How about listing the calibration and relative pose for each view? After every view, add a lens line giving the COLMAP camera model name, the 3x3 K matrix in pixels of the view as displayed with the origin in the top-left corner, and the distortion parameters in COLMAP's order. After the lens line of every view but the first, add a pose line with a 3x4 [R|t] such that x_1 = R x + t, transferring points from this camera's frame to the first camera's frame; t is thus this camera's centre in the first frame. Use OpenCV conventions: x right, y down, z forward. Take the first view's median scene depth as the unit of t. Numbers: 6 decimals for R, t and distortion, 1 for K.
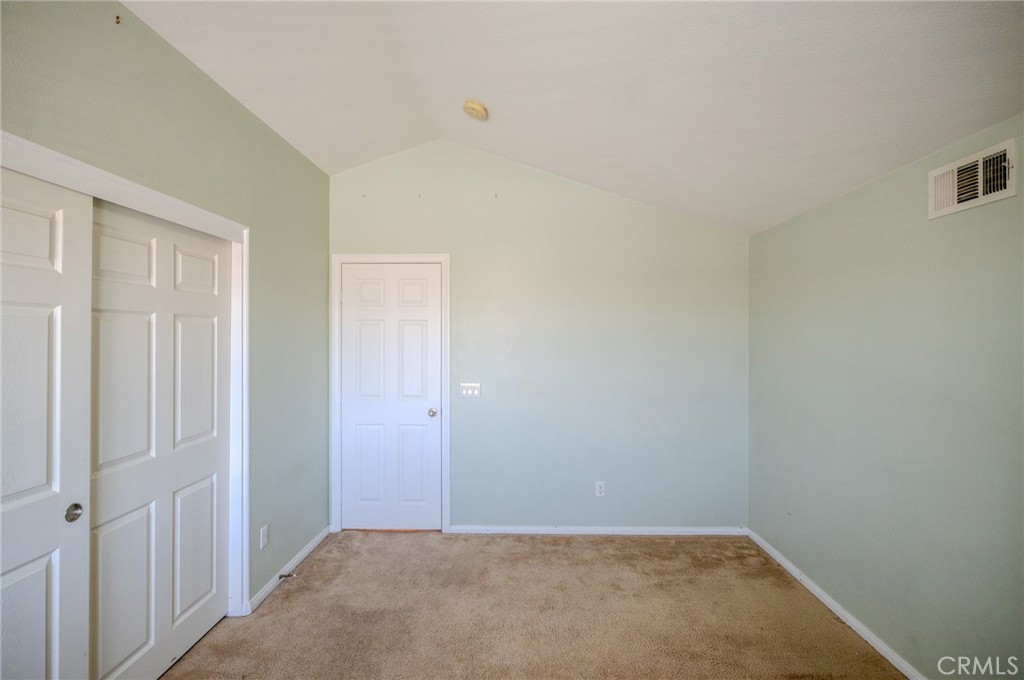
lens RADIAL K [[471.3, 0, 513.4], [0, 471.3, 336.6], [0, 0, 1]] dist [-0.000532, -0.000543]
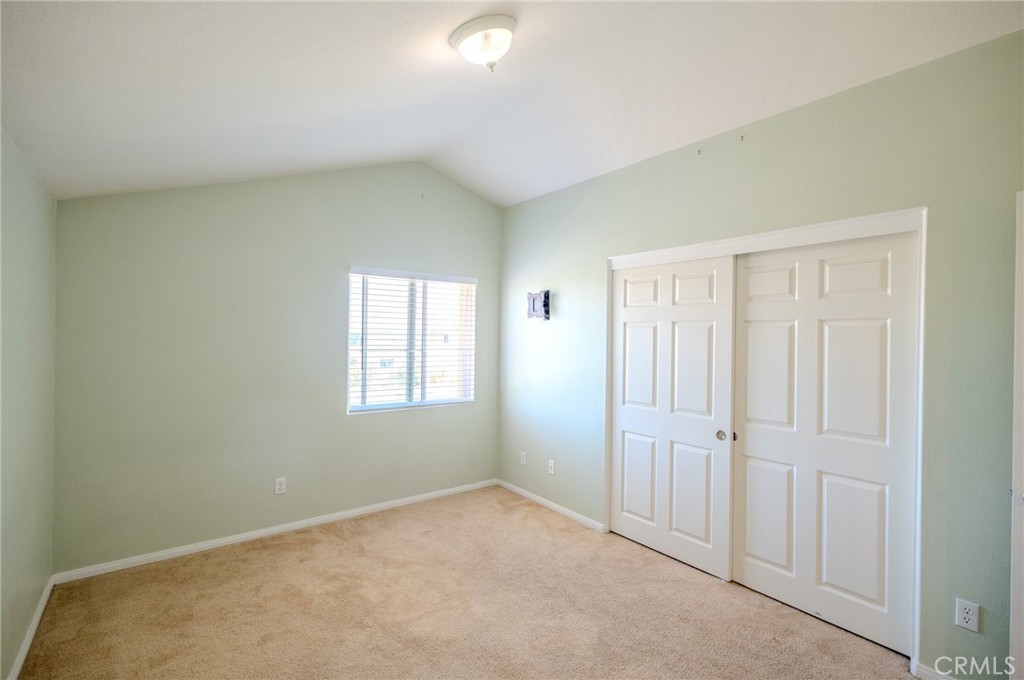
lens RADIAL K [[472.6, 0, 512.0], [0, 472.6, 340.0], [0, 0, 1]] dist [0.000468, 0.000774]
pose [[-0.783067, -0.003801, -0.621925, 0.424566], [-0.012009, 0.999887, 0.009011, 0.001492], [0.621821, 0.014525, -0.783025, 0.998317]]
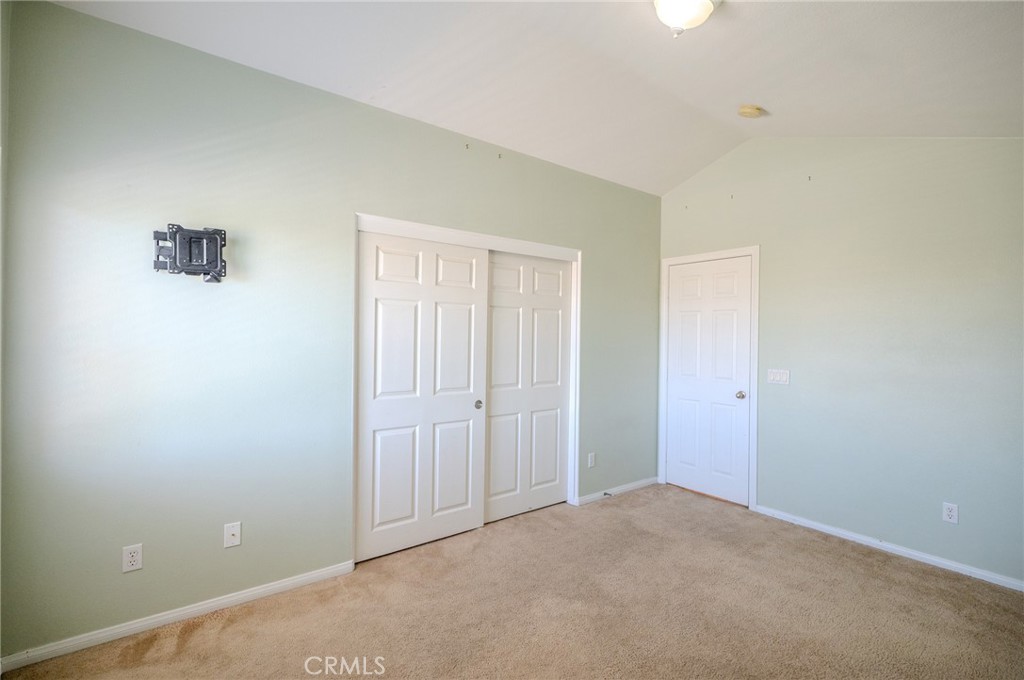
lens RADIAL K [[466.0, 0, 512.0], [0, 466.0, 340.0], [0, 0, 1]] dist [0.001486, -0.000781]
pose [[0.621110, 0.014773, -0.783584, 0.394134], [-0.011116, 0.999888, 0.010039, 0.035970], [0.783644, 0.002475, 0.621205, -0.081622]]
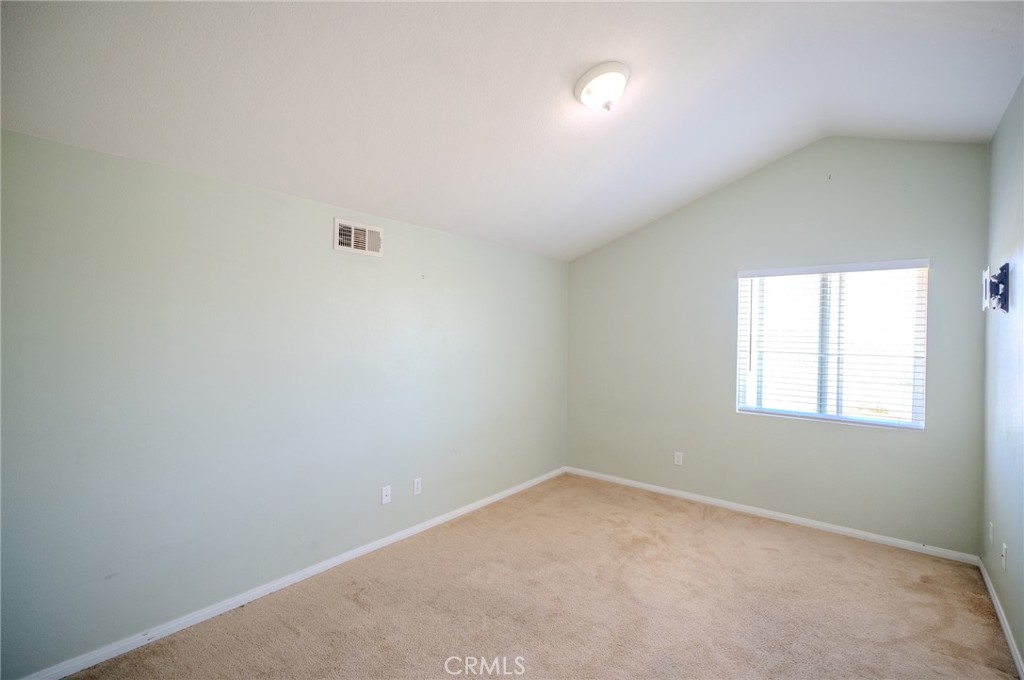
lens RADIAL K [[480.1, 0, 516.1], [0, 480.1, 337.6], [0, 0, 1]] dist [-0.000646, 0.000960]
pose [[-0.785964, -0.016112, 0.618063, -0.334814], [-0.013427, 0.999869, 0.008991, 0.003198], [-0.618127, -0.001233, -0.786077, 1.183721]]
